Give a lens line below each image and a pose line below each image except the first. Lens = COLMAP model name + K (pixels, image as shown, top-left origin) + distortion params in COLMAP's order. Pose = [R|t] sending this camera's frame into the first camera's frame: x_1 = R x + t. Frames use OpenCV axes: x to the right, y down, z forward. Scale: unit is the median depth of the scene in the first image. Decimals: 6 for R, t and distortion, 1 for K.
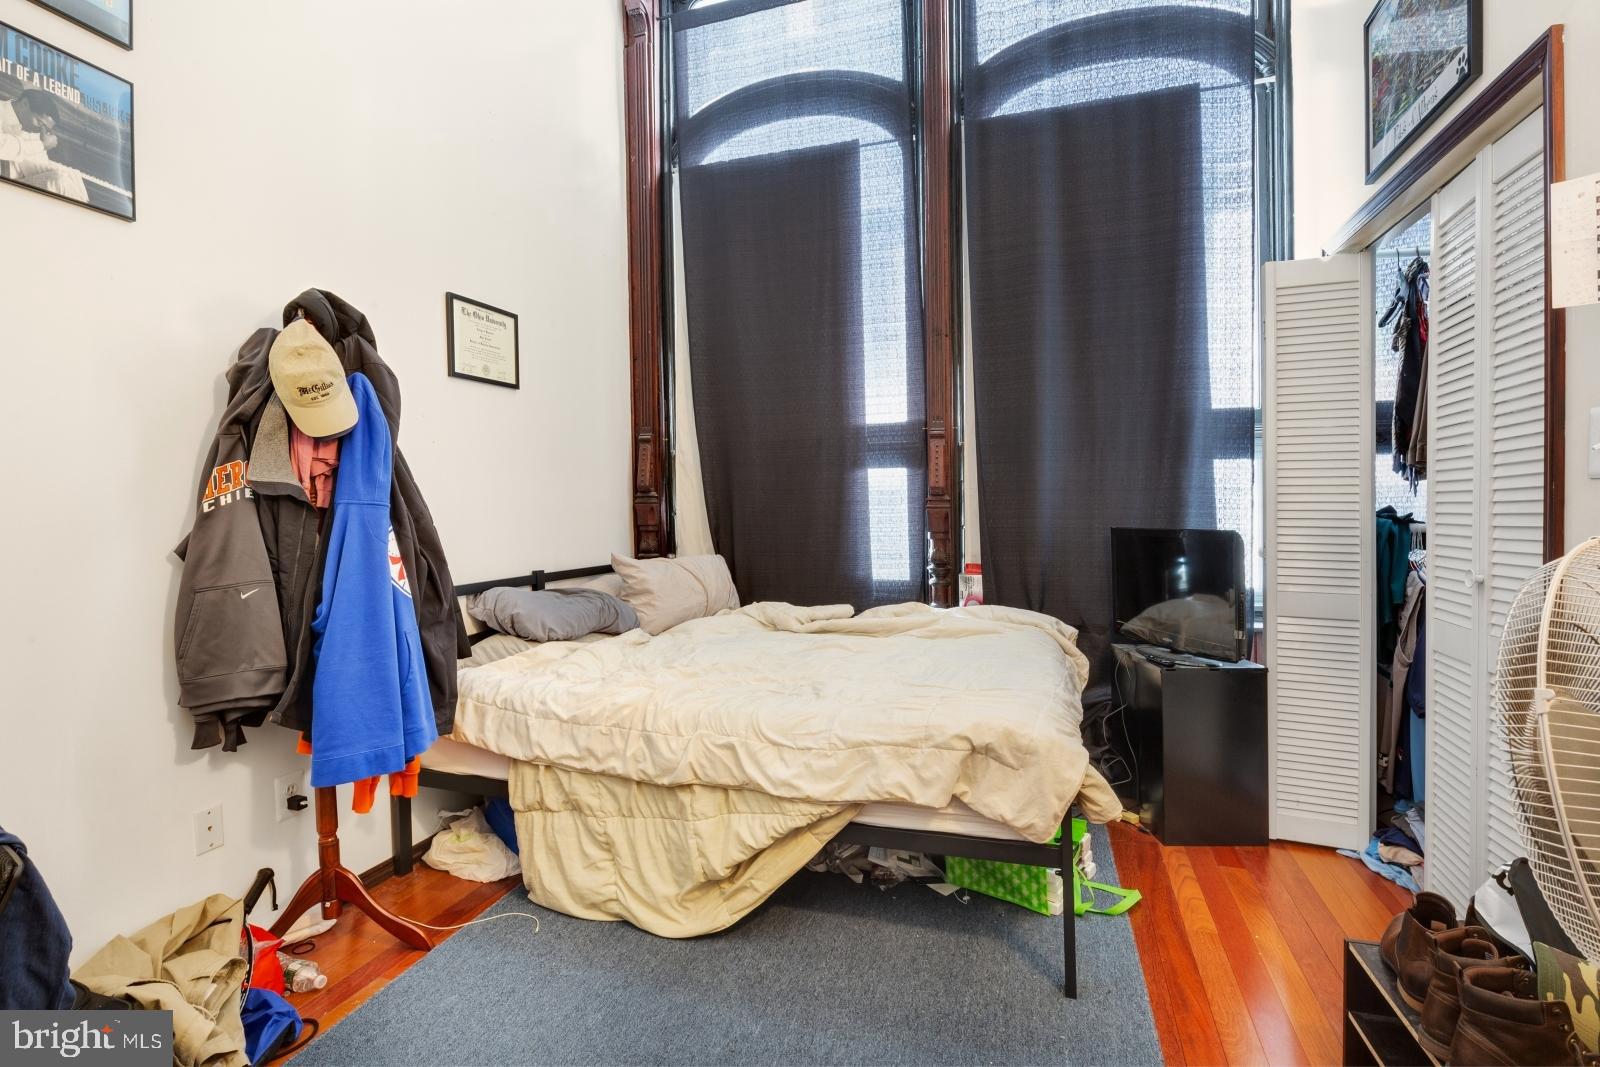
lens RADIAL K [[775.5, 0, 776.0], [0, 775.5, 515.7], [0, 0, 1]] dist [-0.000015, -0.000333]
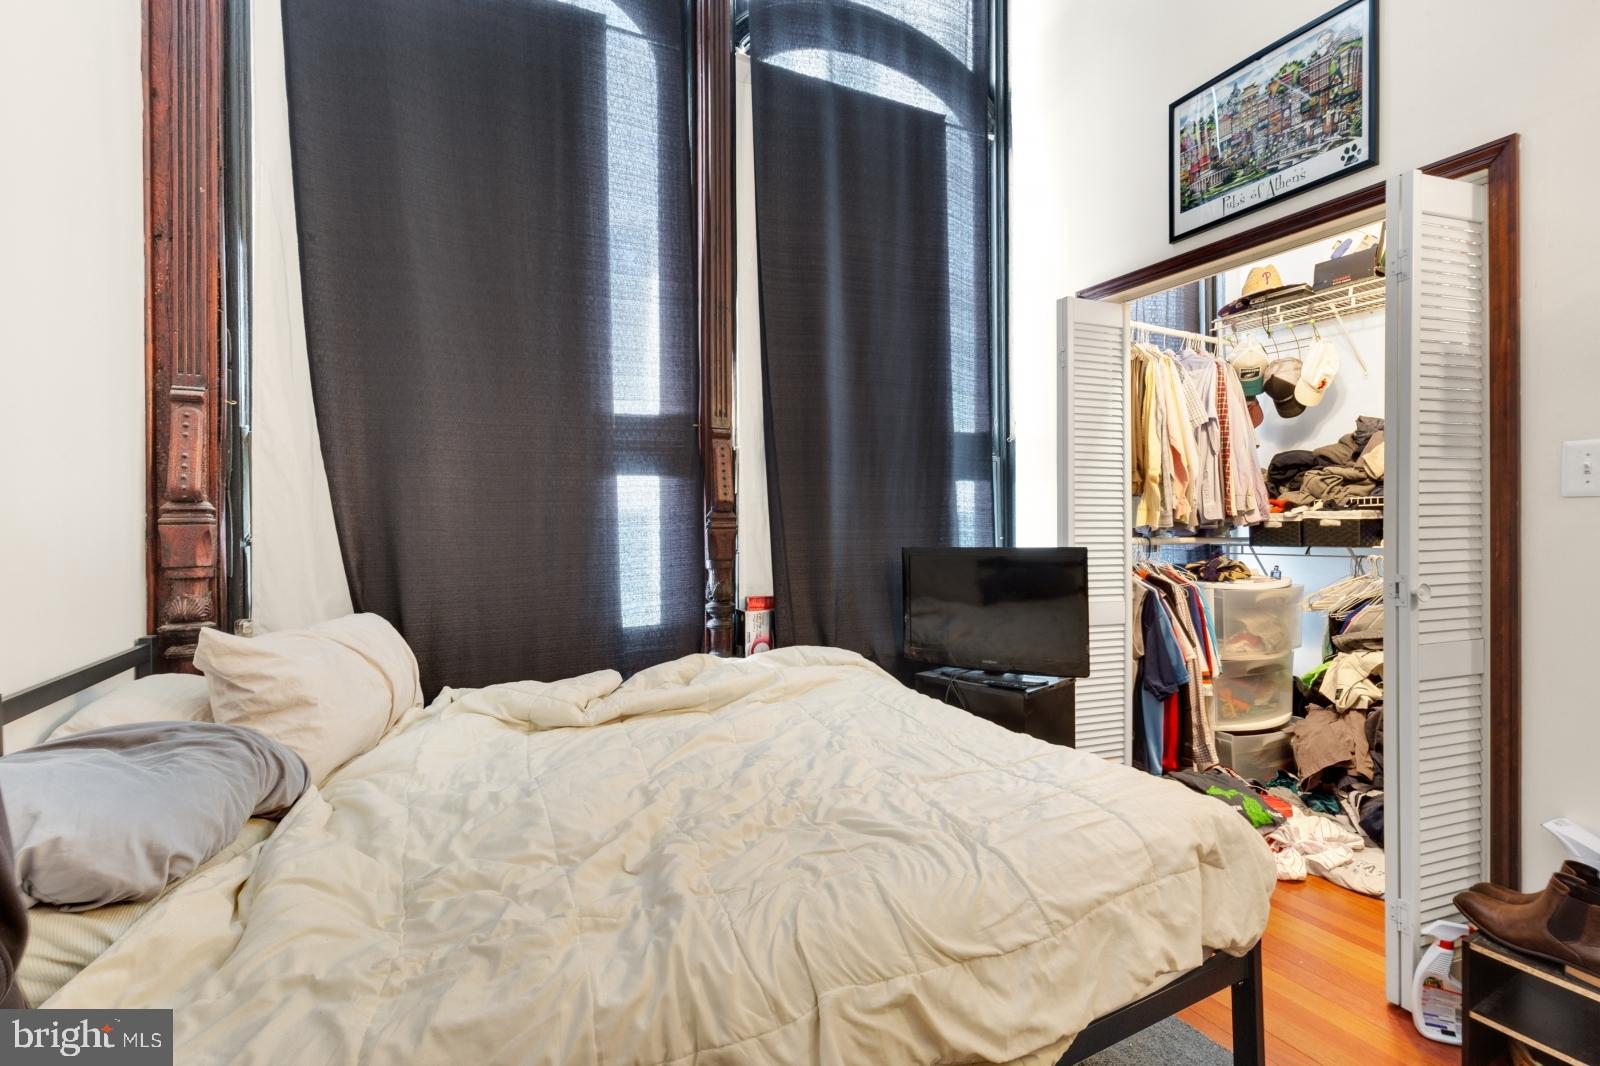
lens RADIAL K [[751.3, 0, 799.0], [0, 751.3, 516.8], [0, 0, 1]] dist [-0.015844, -0.001086]
pose [[0.692951, 0.003534, 0.720976, -0.273668], [0.016286, 0.999656, -0.020554, -0.004568], [-0.720800, 0.025985, 0.692656, 0.423943]]
